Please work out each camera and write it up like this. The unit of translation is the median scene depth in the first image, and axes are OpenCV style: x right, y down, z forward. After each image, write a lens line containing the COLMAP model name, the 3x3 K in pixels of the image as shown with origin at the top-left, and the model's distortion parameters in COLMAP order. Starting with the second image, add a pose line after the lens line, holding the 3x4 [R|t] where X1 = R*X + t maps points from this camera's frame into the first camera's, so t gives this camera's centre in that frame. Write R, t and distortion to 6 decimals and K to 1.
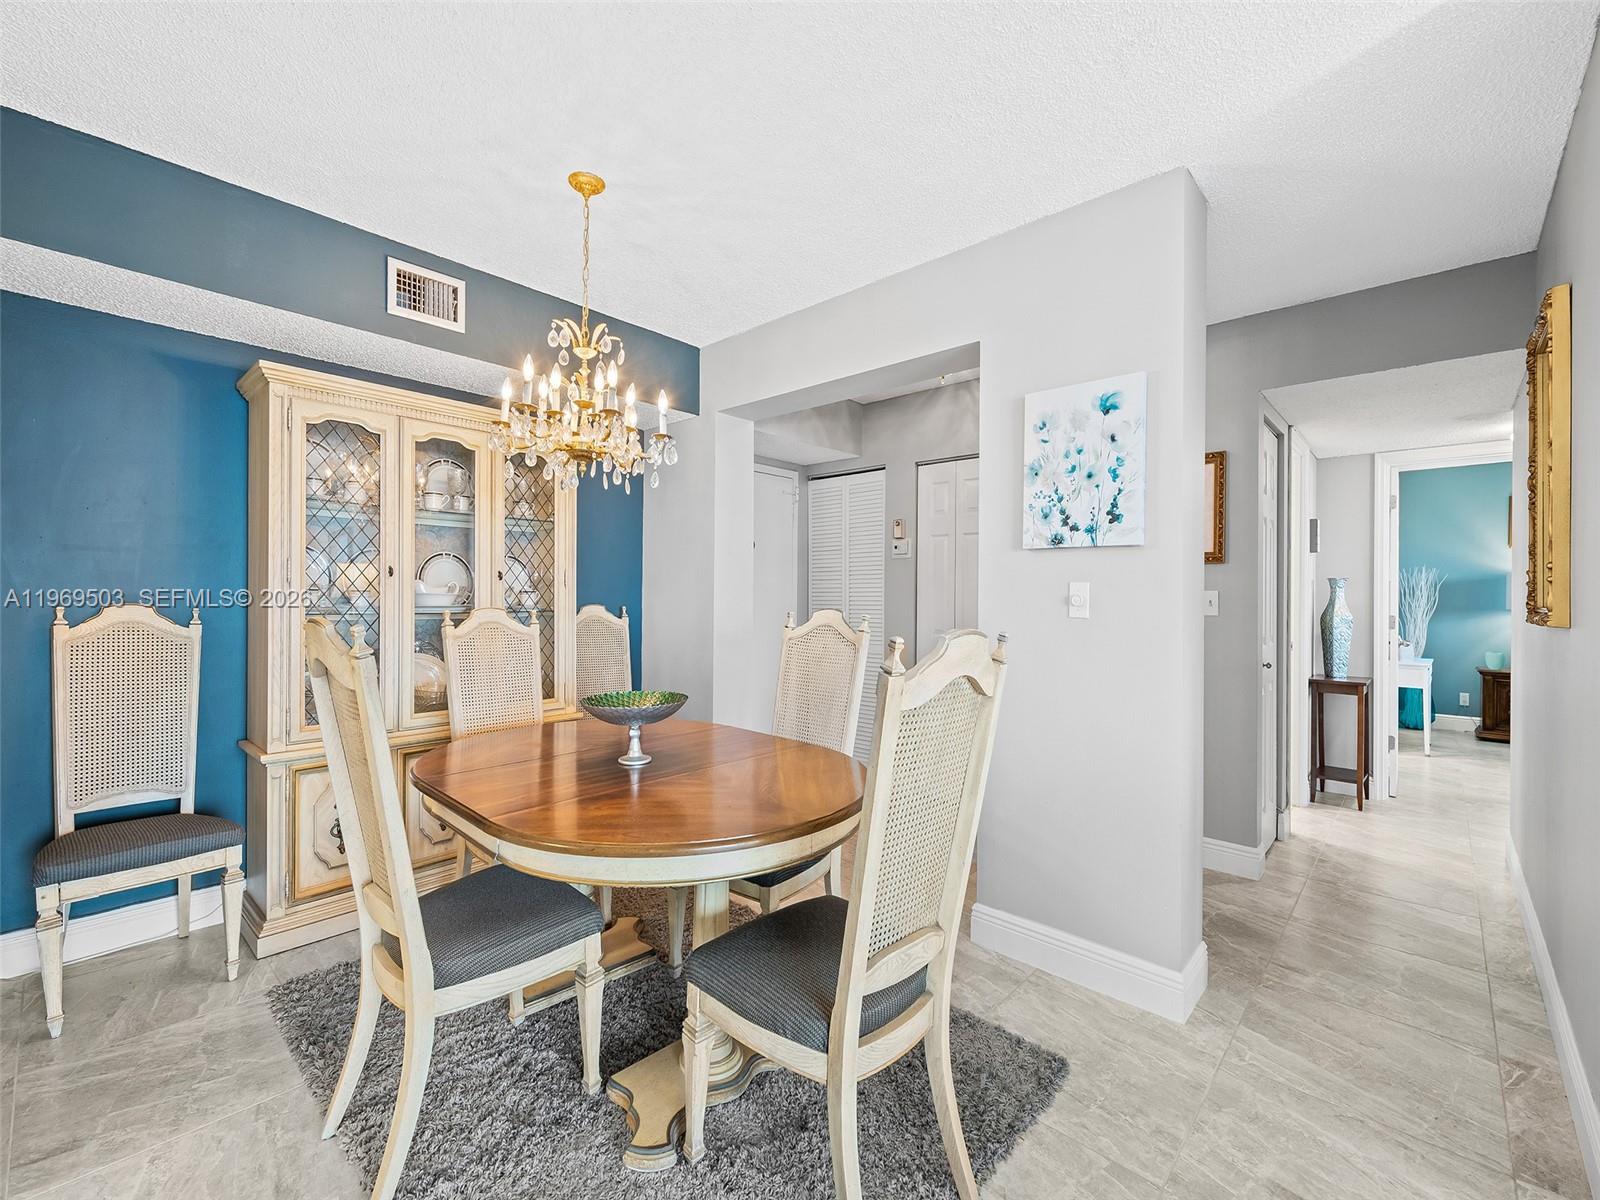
lens RADIAL K [[652.7, 0, 790.2], [0, 652.7, 592.4], [0, 0, 1]] dist [-0.017512, -0.000510]
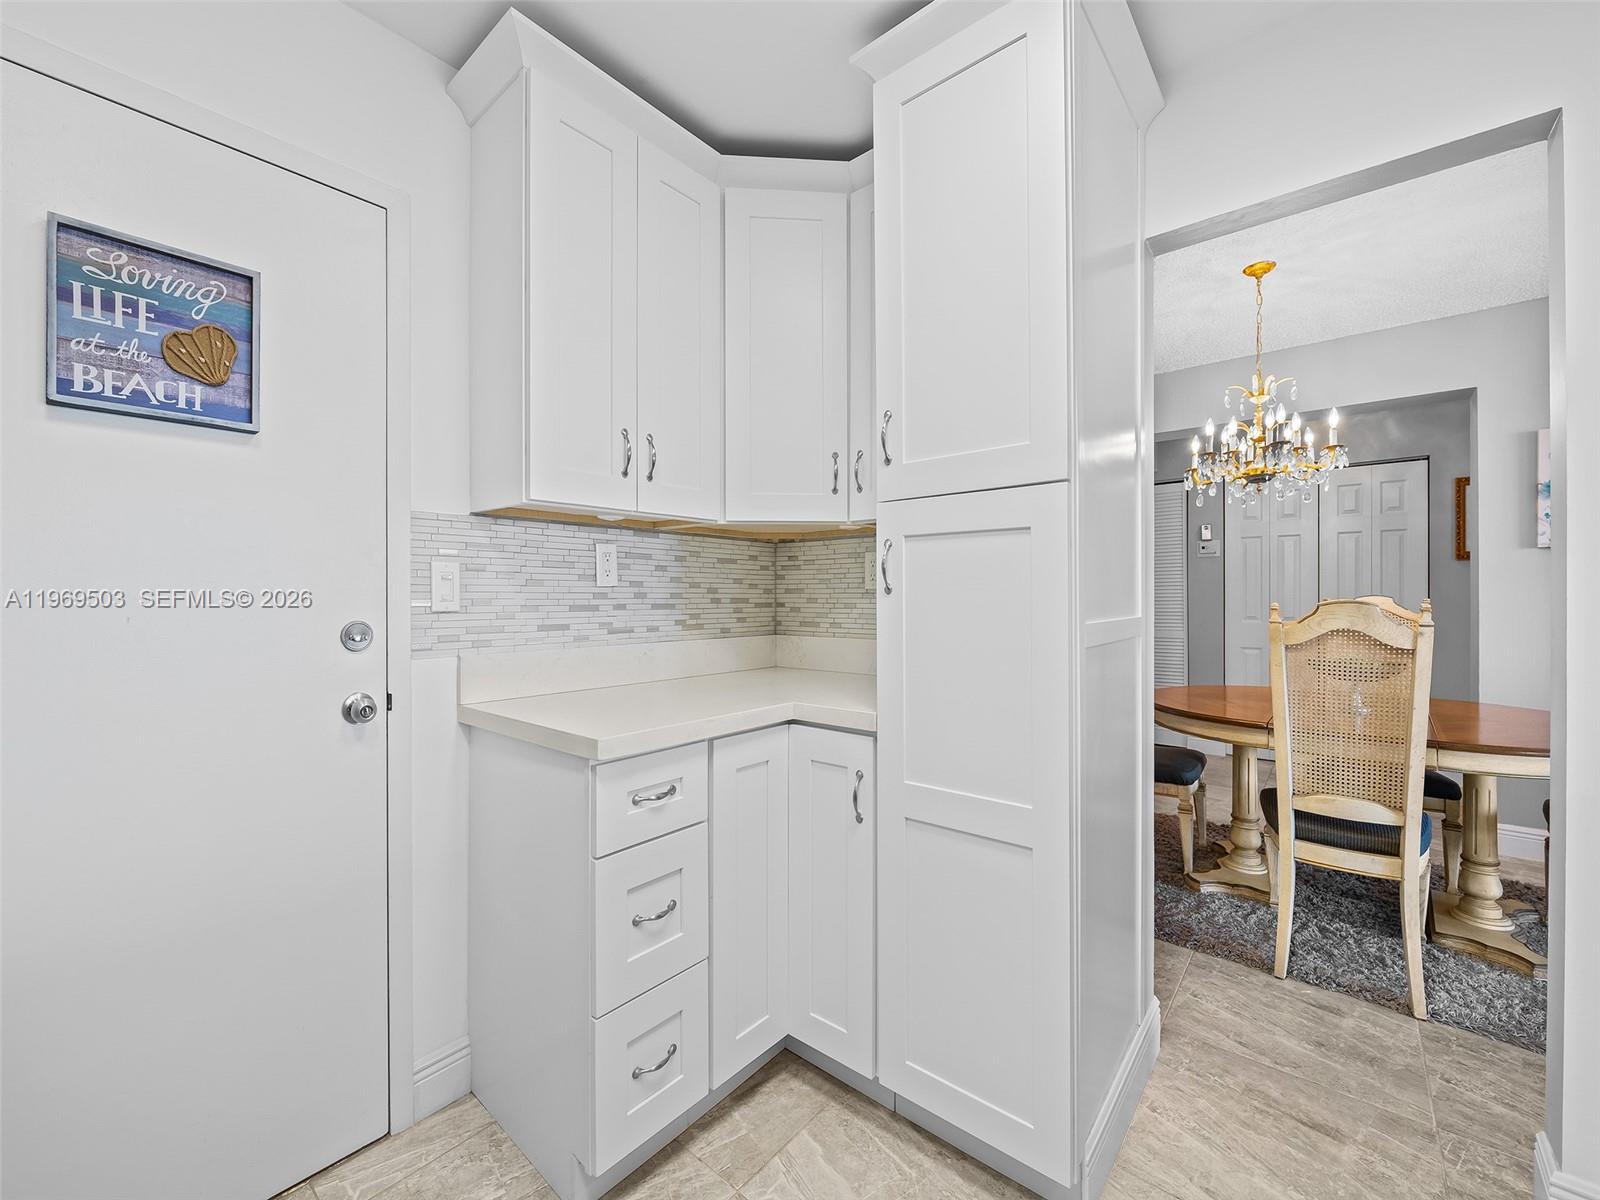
lens RADIAL K [[652.7, 0, 790.2], [0, 652.7, 592.4], [0, 0, 1]] dist [-0.017512, -0.000510]
pose [[0.999131, -0.007212, 0.041060, -0.274905], [0.007398, 0.999963, -0.004389, 0.004405], [-0.041026, 0.004689, 0.999147, -0.056241]]
